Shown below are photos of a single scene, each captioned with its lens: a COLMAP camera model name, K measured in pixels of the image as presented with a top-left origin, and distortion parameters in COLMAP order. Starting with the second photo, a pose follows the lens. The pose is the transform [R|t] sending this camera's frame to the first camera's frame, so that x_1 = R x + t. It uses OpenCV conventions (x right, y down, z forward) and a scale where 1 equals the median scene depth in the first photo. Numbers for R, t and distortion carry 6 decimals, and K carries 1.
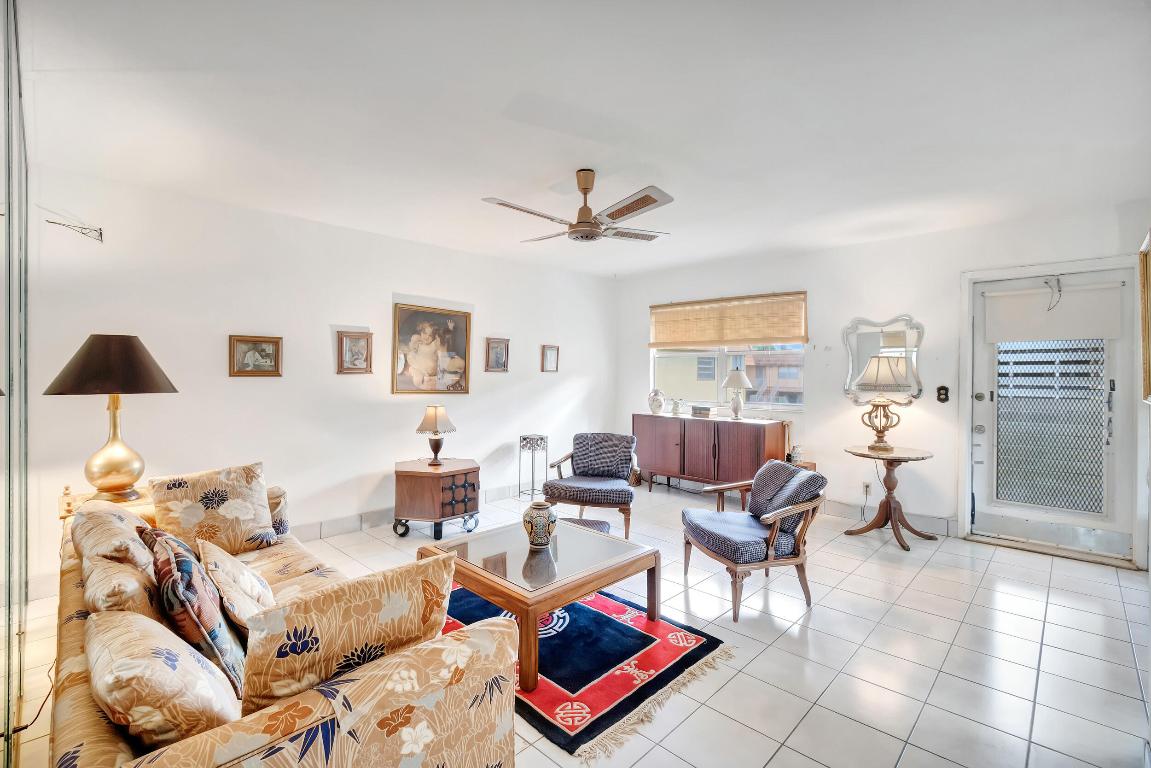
lens RADIAL K [[524.6, 0, 558.9], [0, 524.6, 375.6], [0, 0, 1]] dist [-0.013304, -0.000673]
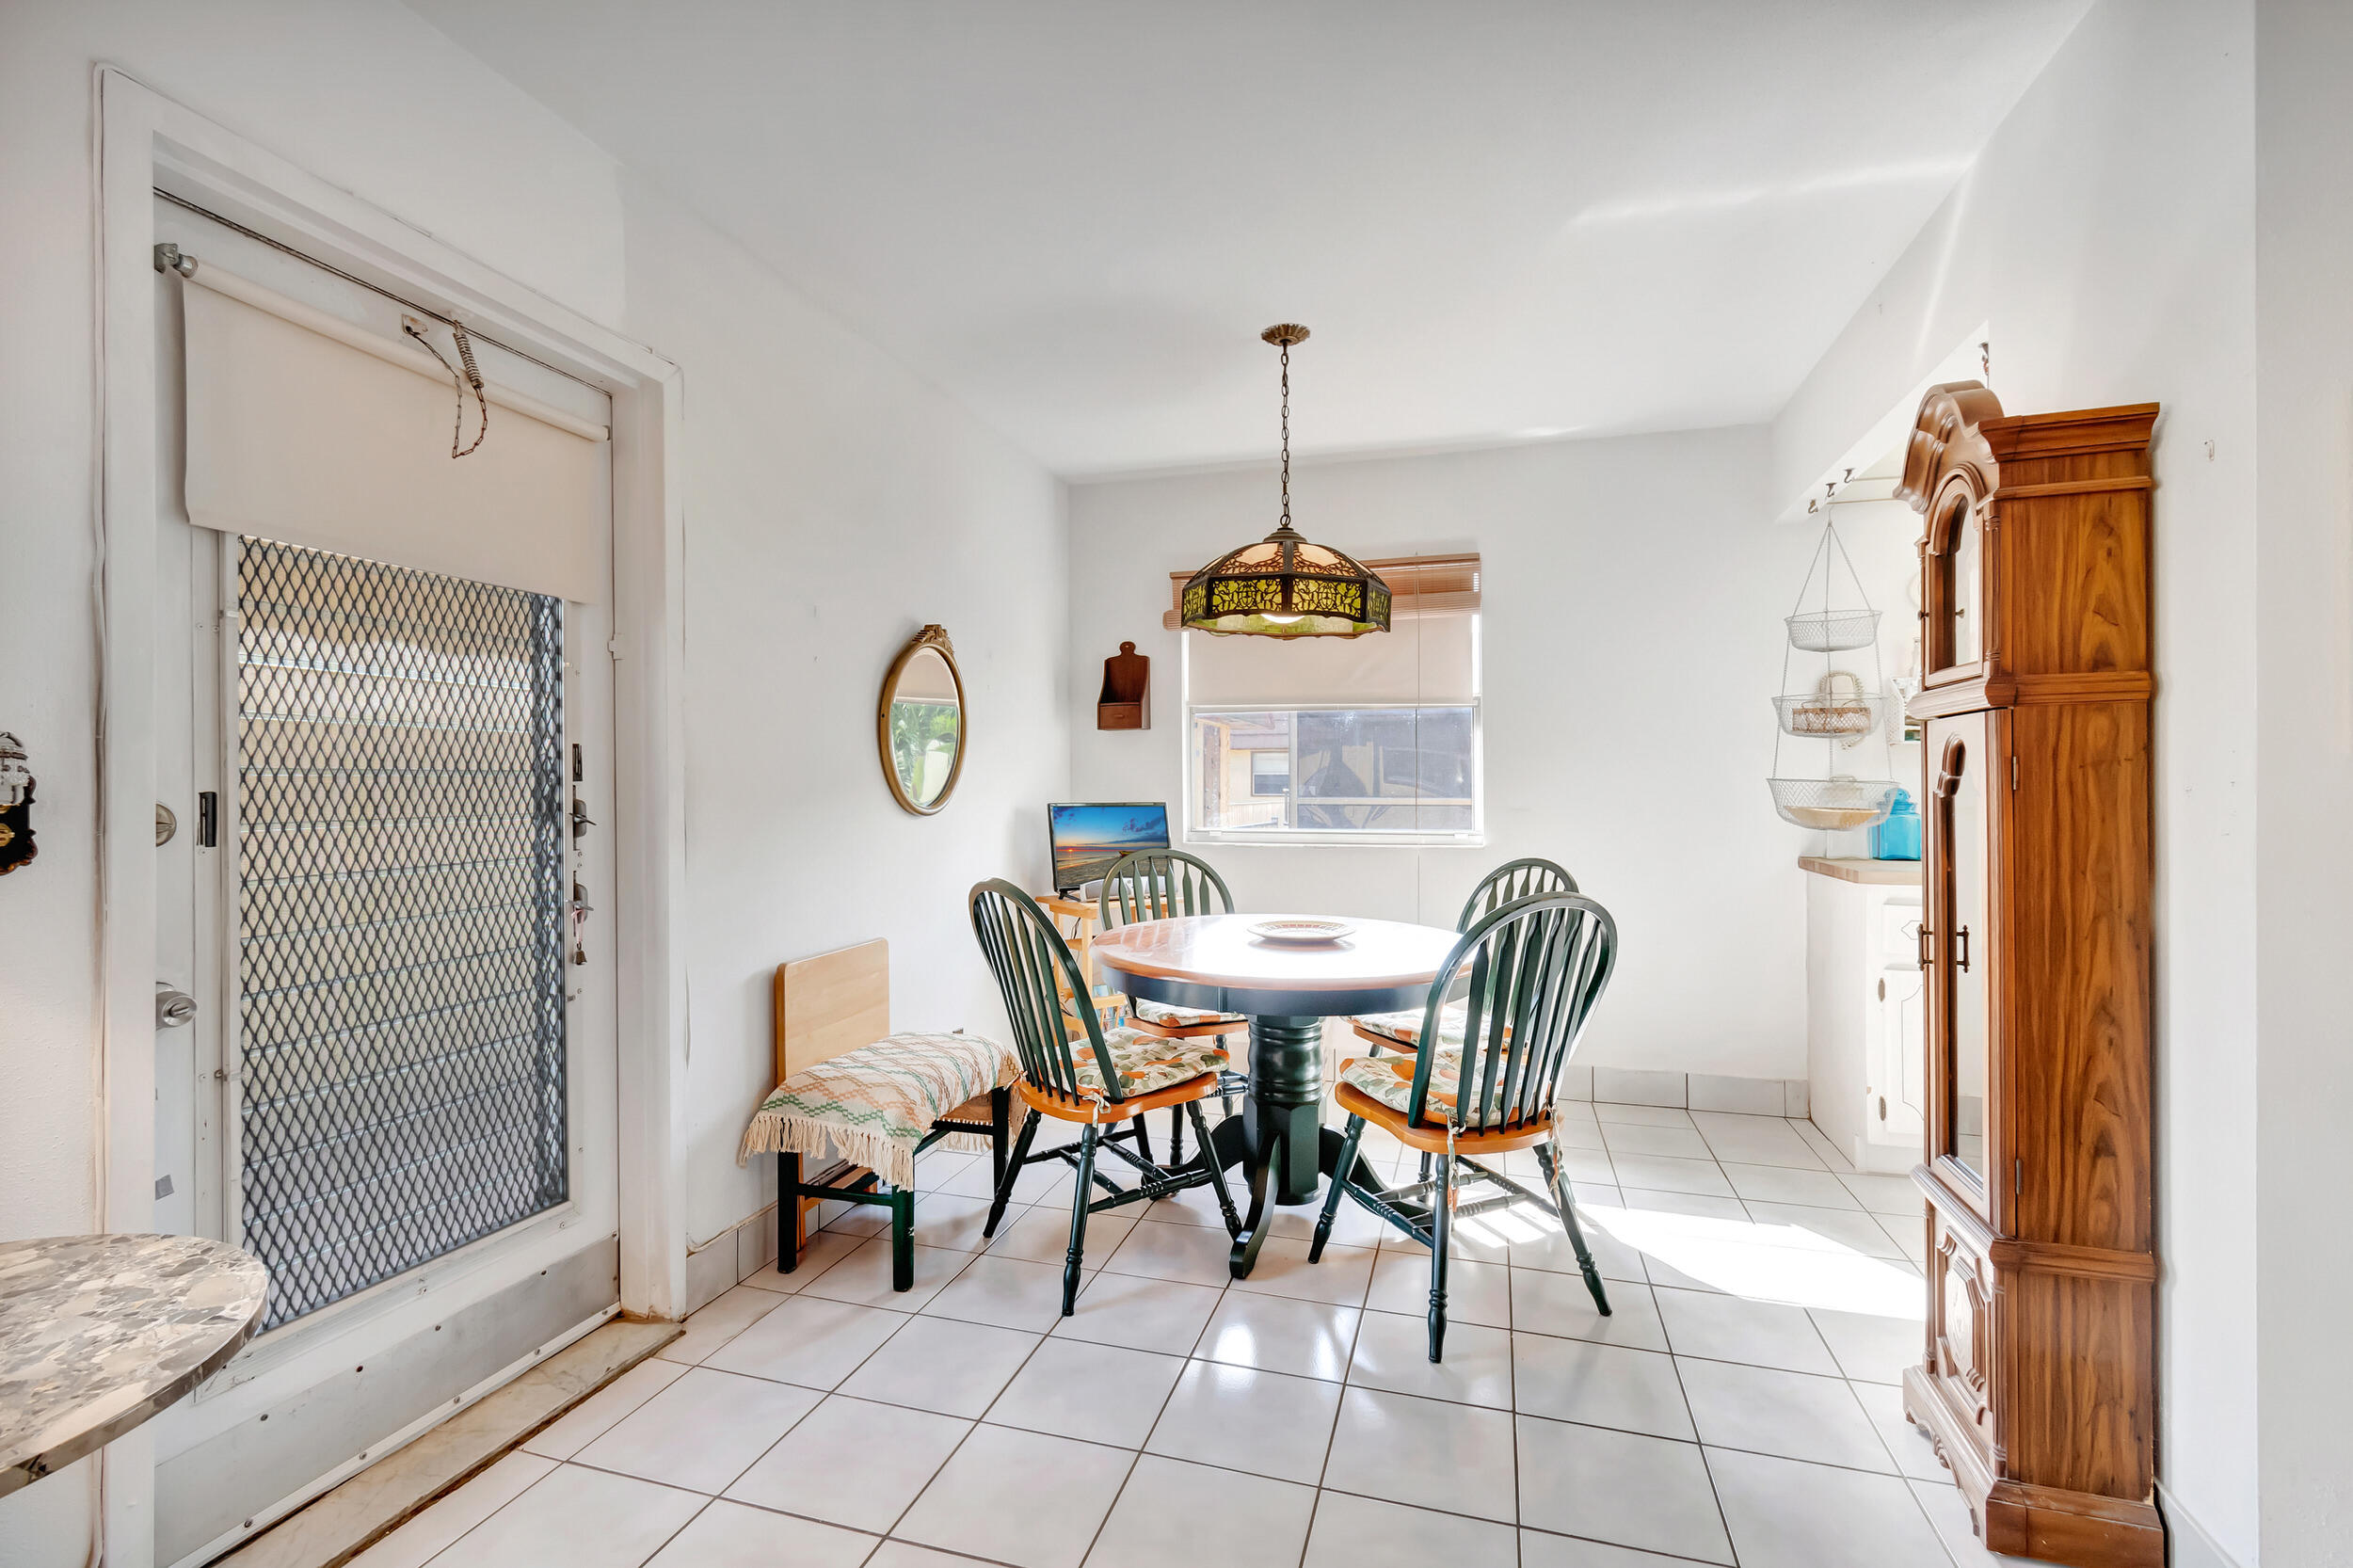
lens RADIAL K [[1067.1, 0, 1152.3], [0, 1067.1, 783.6], [0, 0, 1]] dist [-0.000293, -0.000456]
pose [[-0.462420, -0.000694, 0.886661, 0.320322], [0.004592, 0.999984, 0.003177, 0.026372], [-0.886649, 0.005540, -0.462410, 0.854498]]
